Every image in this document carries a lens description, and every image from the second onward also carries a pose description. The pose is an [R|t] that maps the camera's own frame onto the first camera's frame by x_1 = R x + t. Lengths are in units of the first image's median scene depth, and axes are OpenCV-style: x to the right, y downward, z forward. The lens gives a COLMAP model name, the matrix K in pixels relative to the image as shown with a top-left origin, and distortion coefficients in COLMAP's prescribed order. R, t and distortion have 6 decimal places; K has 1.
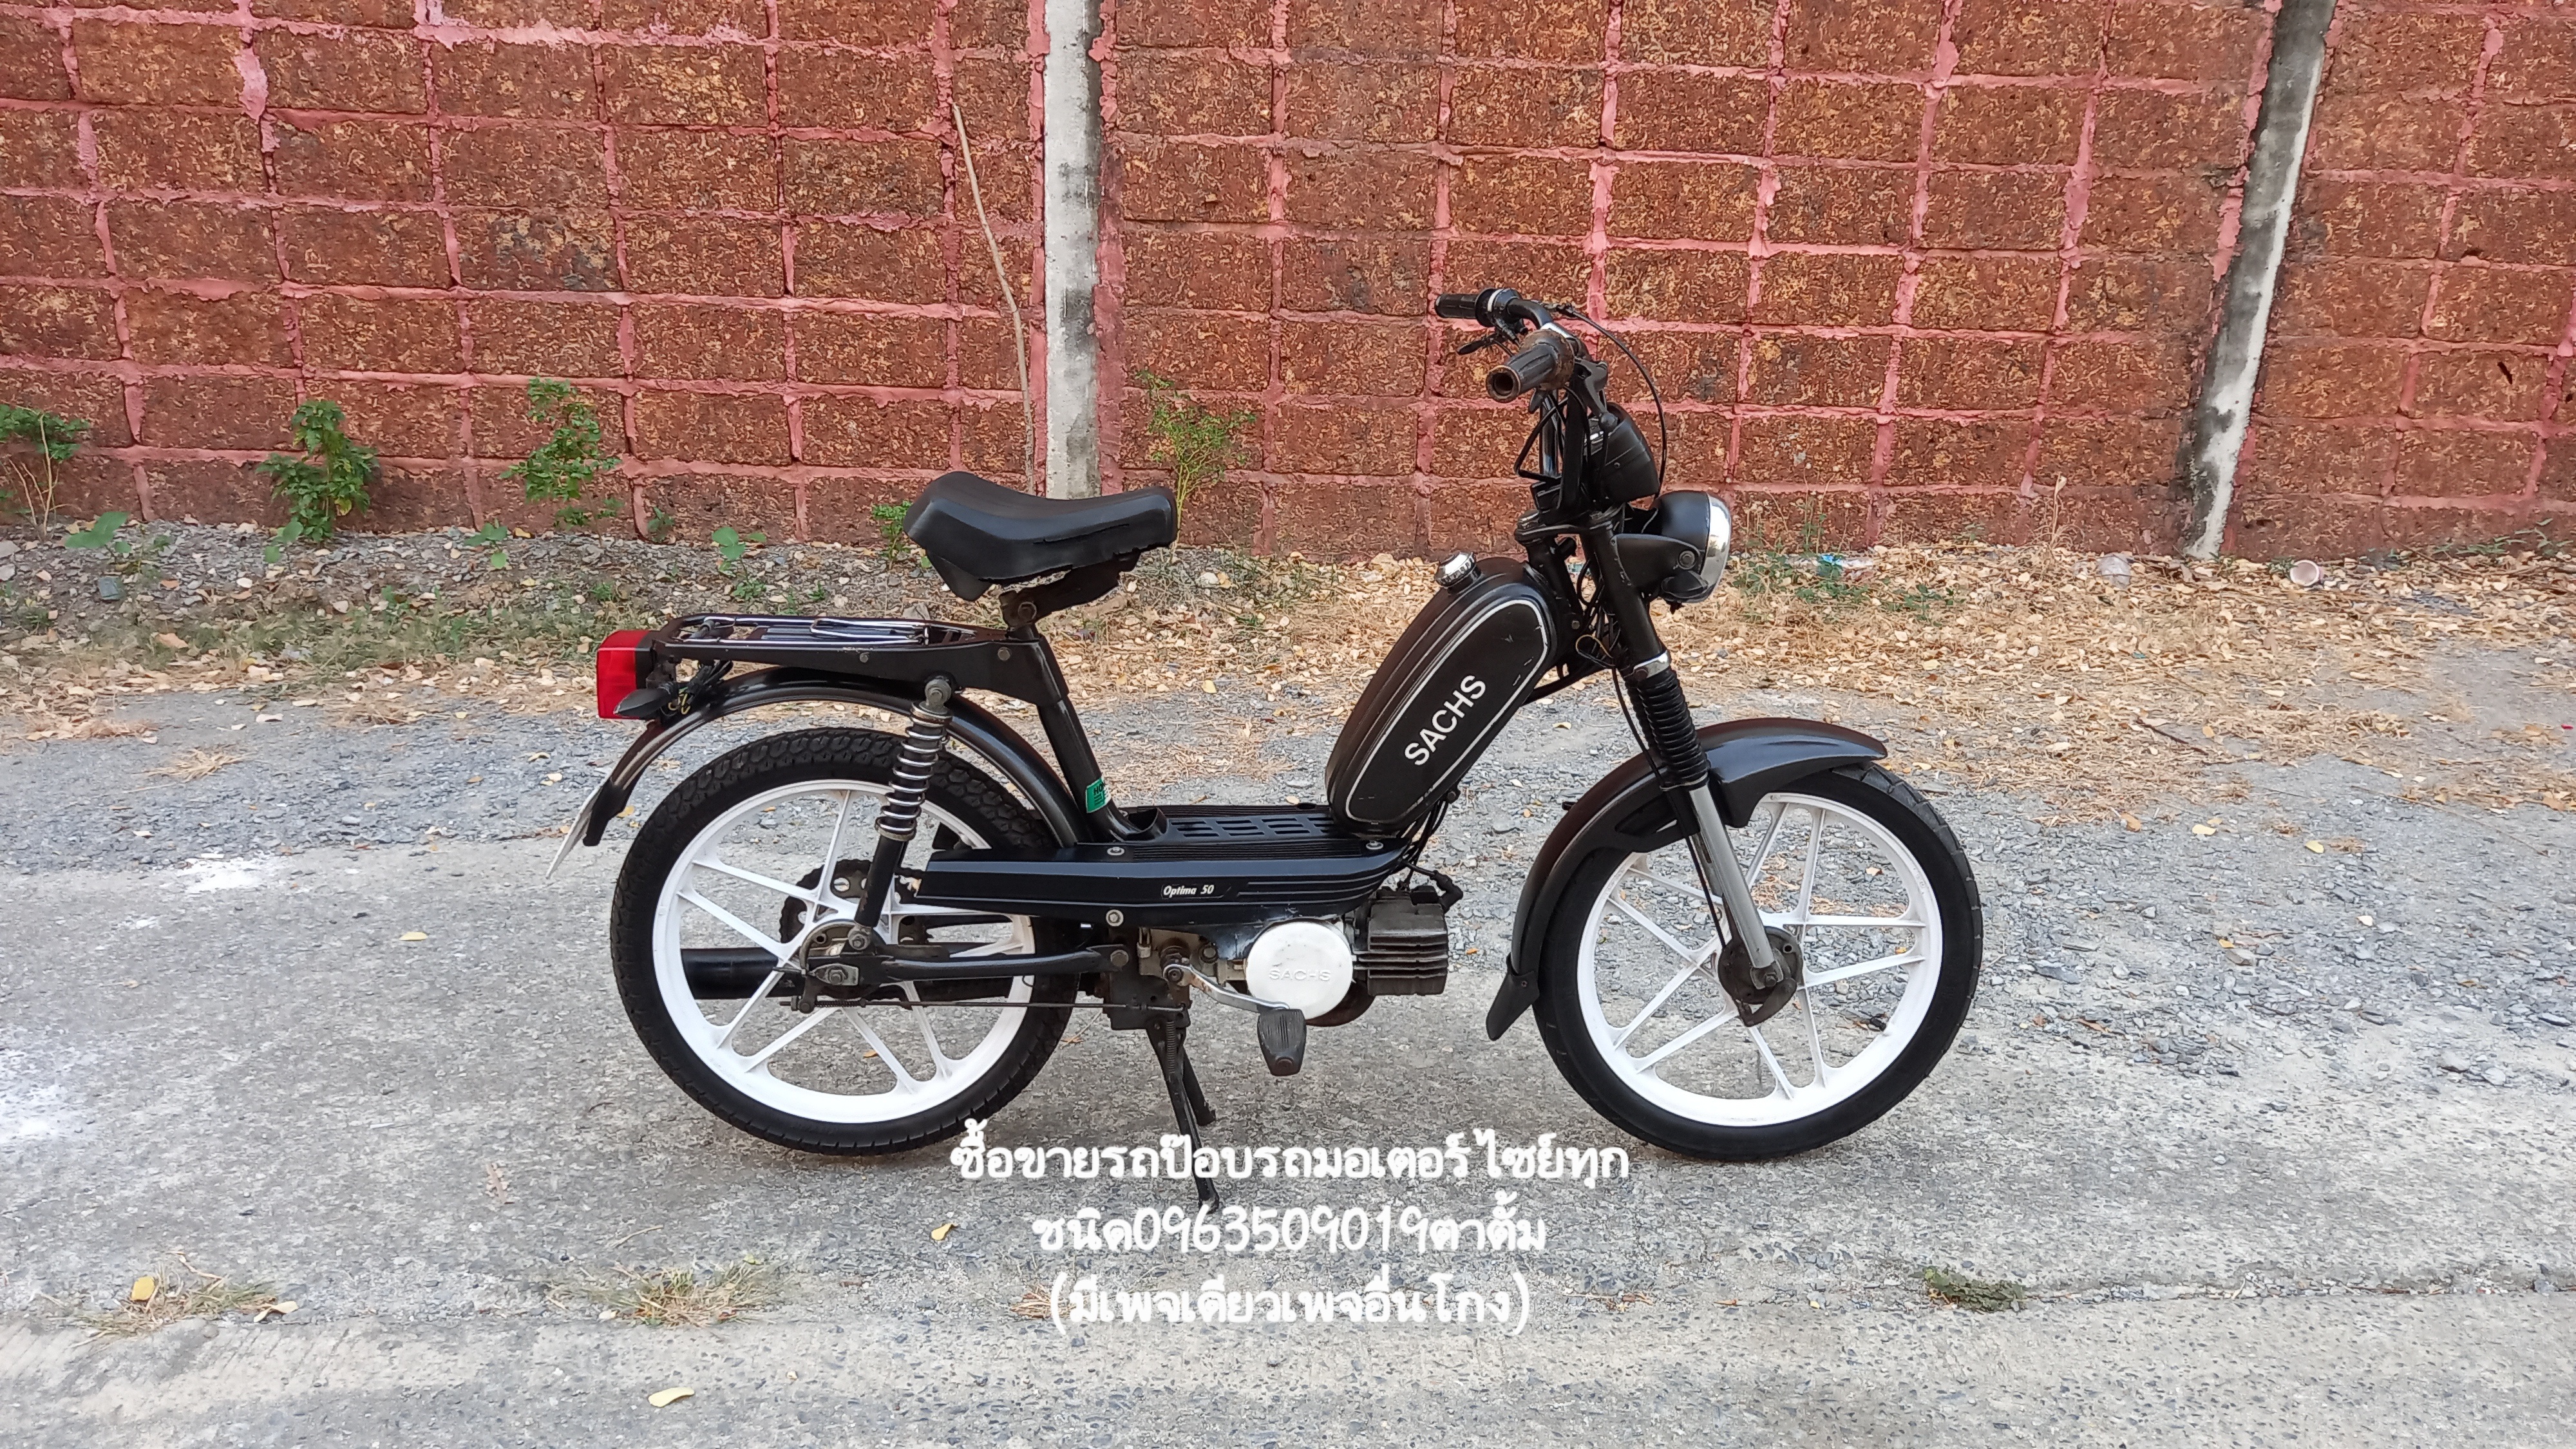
lens RADIAL K [[1889.8, 0, 1288.0], [0, 1889.8, 724.5], [0, 0, 1]] dist [0.050646, -0.049908]
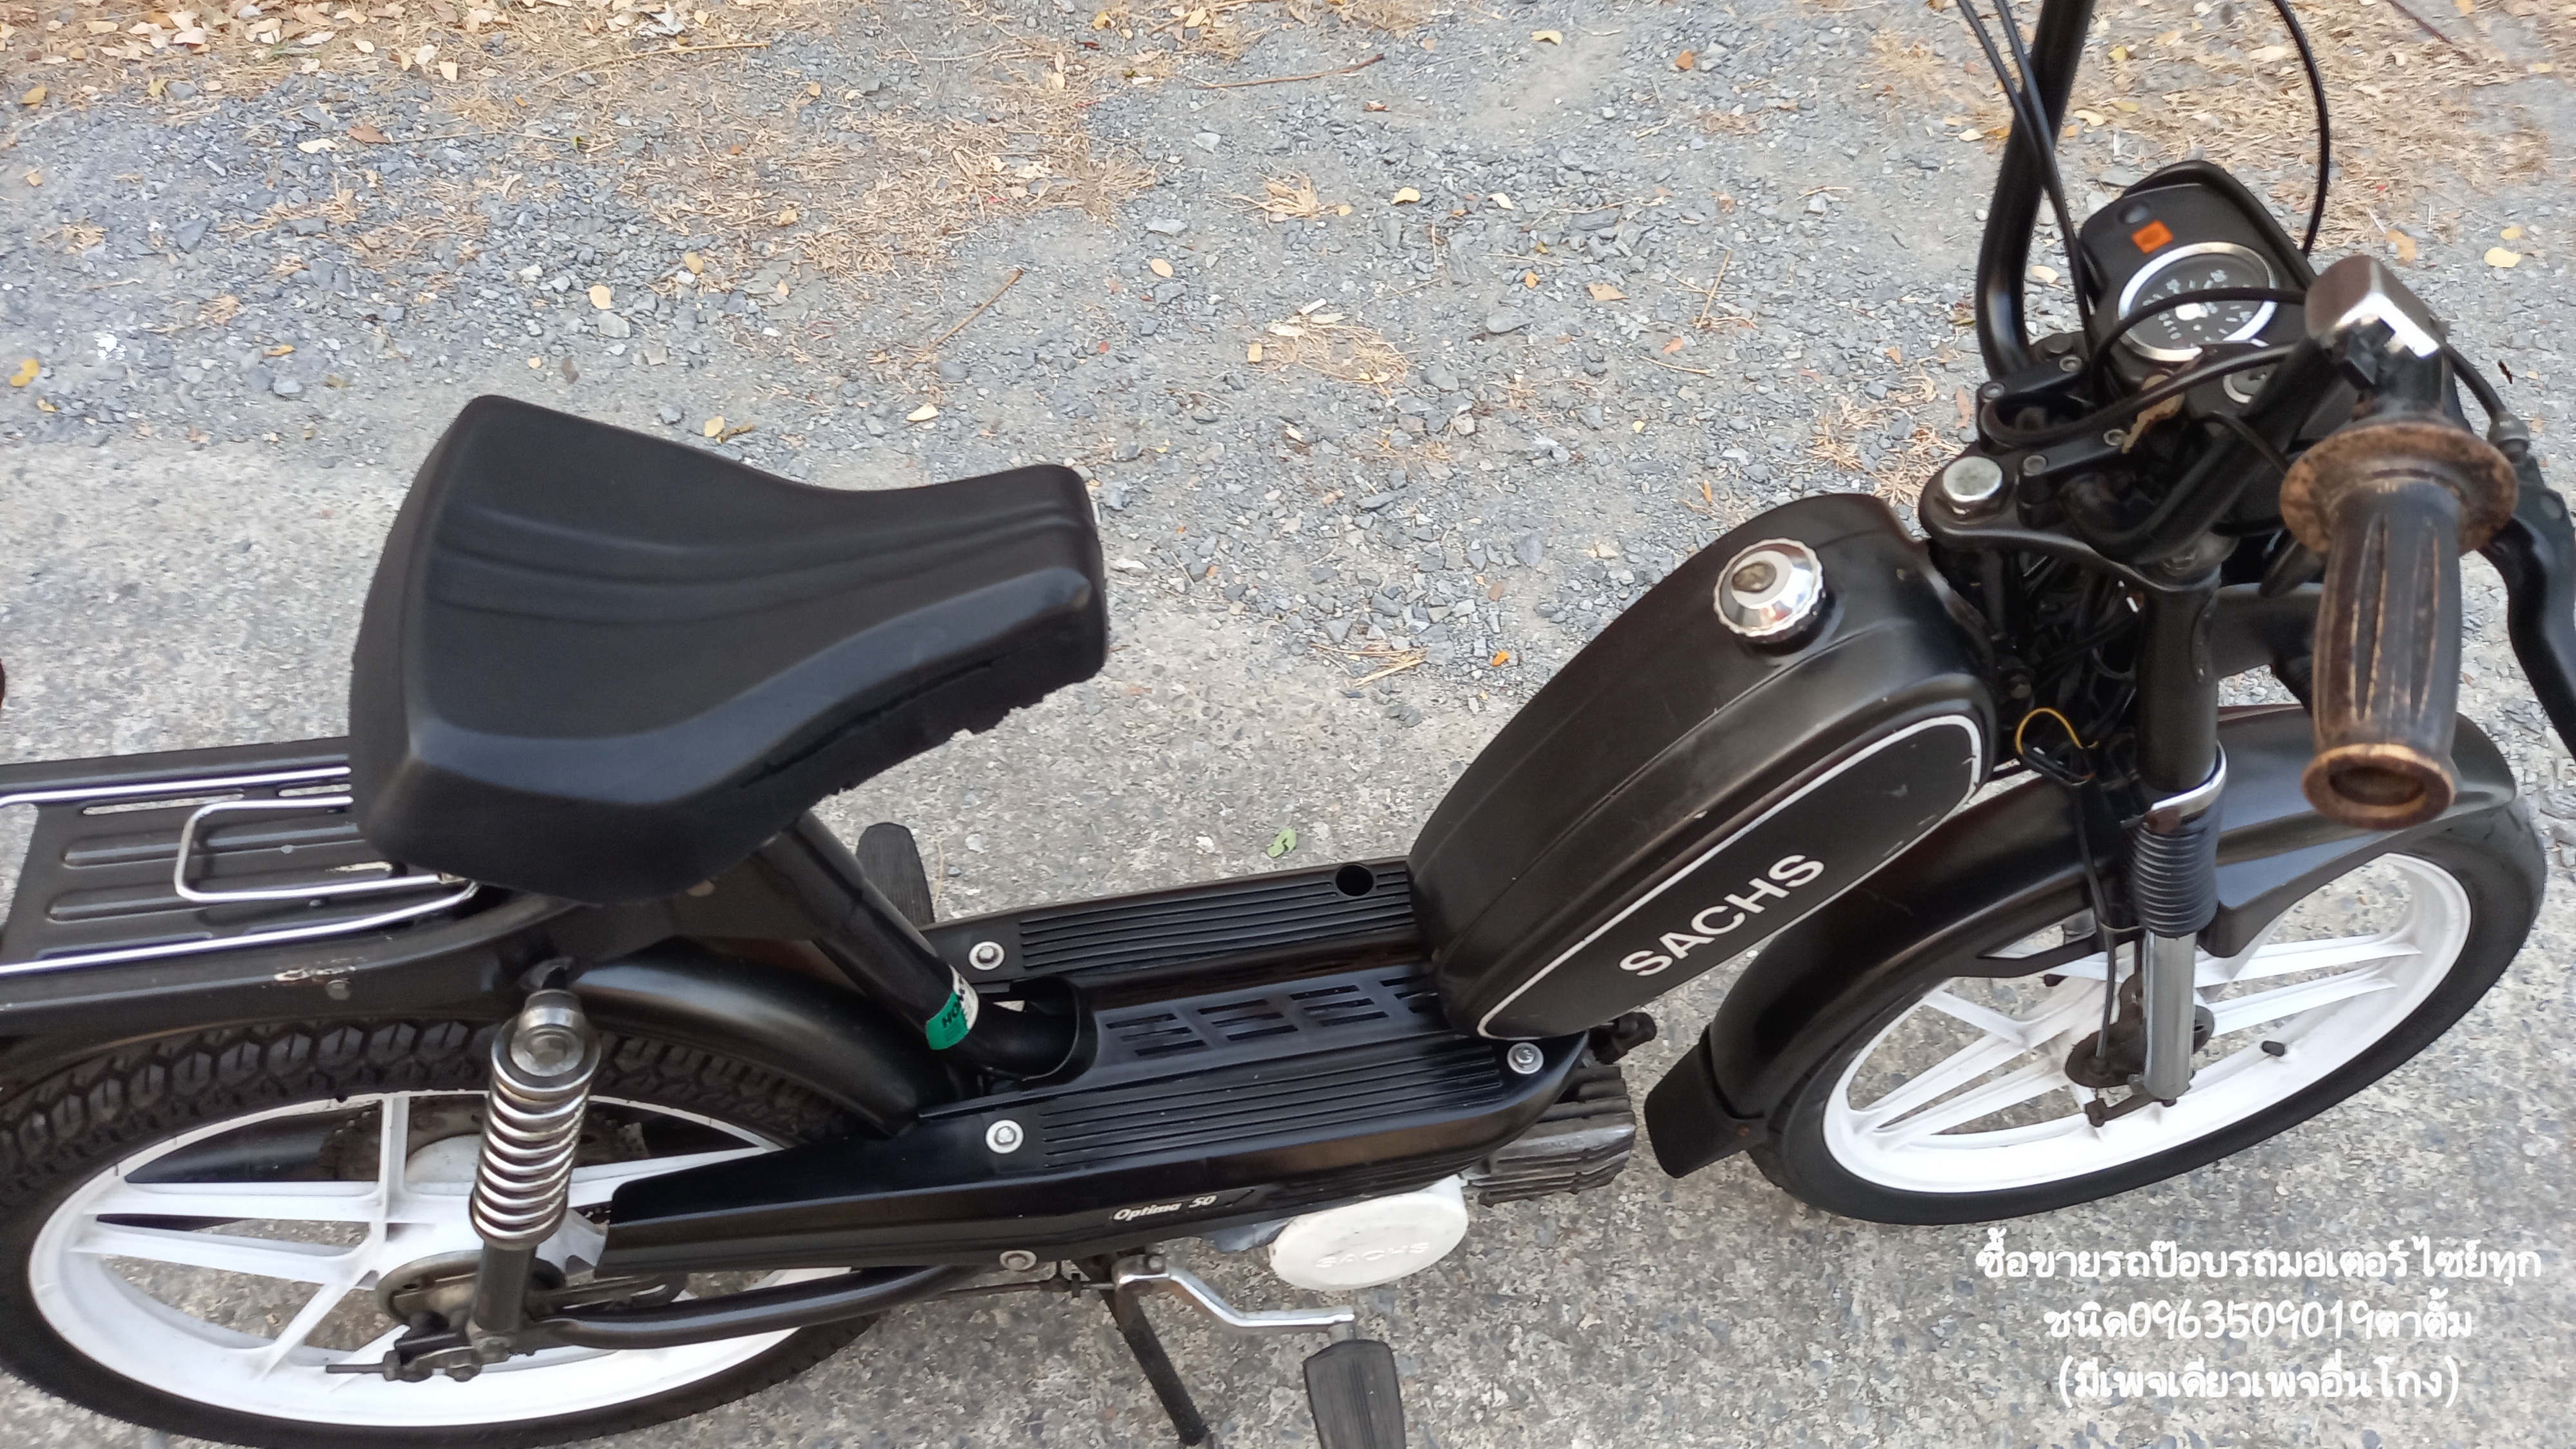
lens RADIAL K [[1889.8, 0, 1288.0], [0, 1889.8, 724.5], [0, 0, 1]] dist [0.050646, -0.049908]
pose [[0.990135, -0.081572, 0.113920, -0.029142], [0.007751, 0.843697, 0.536763, -0.123203], [-0.139899, -0.530585, 0.836007, 0.282146]]
